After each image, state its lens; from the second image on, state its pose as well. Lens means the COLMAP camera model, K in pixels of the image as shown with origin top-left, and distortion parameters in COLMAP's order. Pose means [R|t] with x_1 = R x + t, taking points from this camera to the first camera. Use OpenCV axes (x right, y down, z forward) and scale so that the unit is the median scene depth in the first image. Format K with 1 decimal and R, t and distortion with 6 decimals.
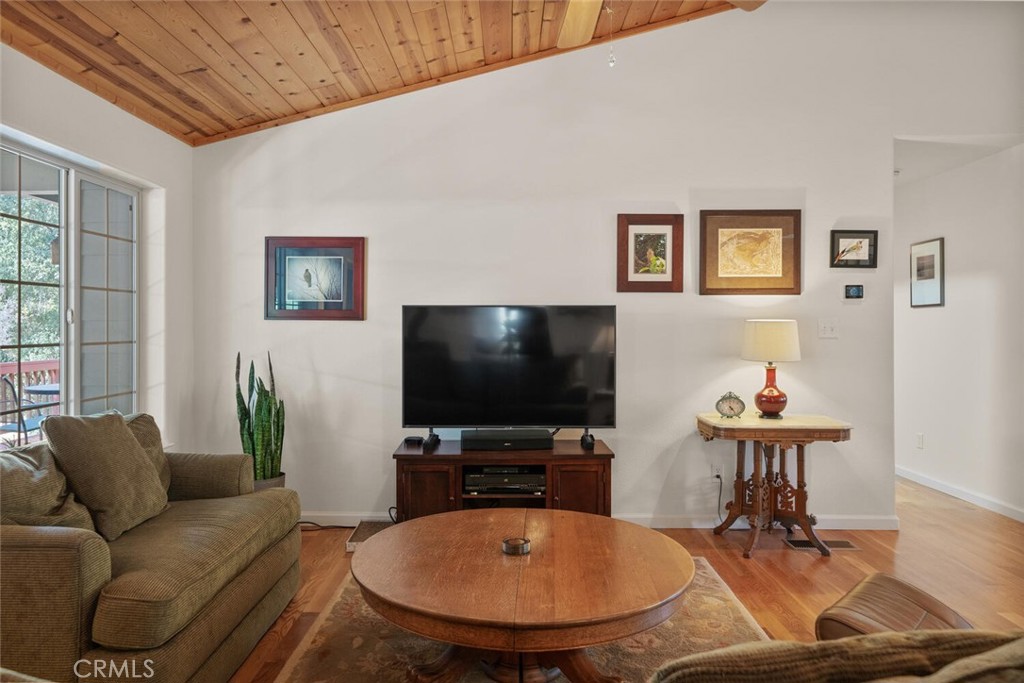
lens RADIAL K [[671.9, 0, 511.8], [0, 671.9, 352.5], [0, 0, 1]] dist [-0.001173, 0.000250]
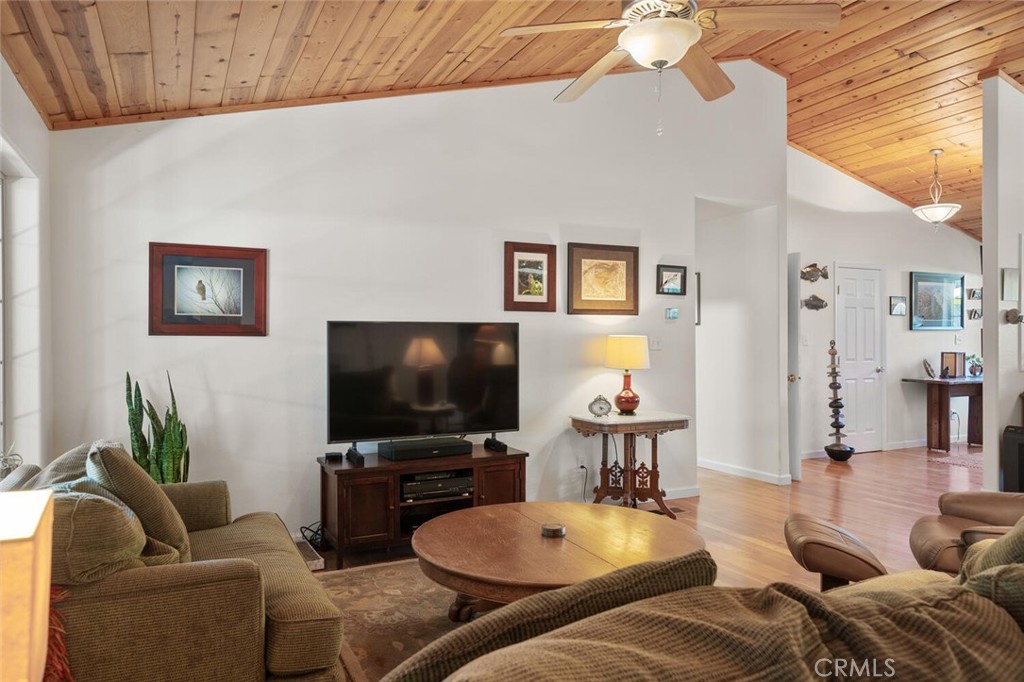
lens RADIAL K [[660.3, 0, 511.9], [0, 660.3, 369.9], [0, 0, 1]] dist [0.002907, -0.000351]
pose [[0.899404, -0.022688, 0.436529, -0.324183], [0.020823, 0.999742, 0.009056, -0.000715], [-0.436622, 0.000945, 0.899645, 0.000575]]
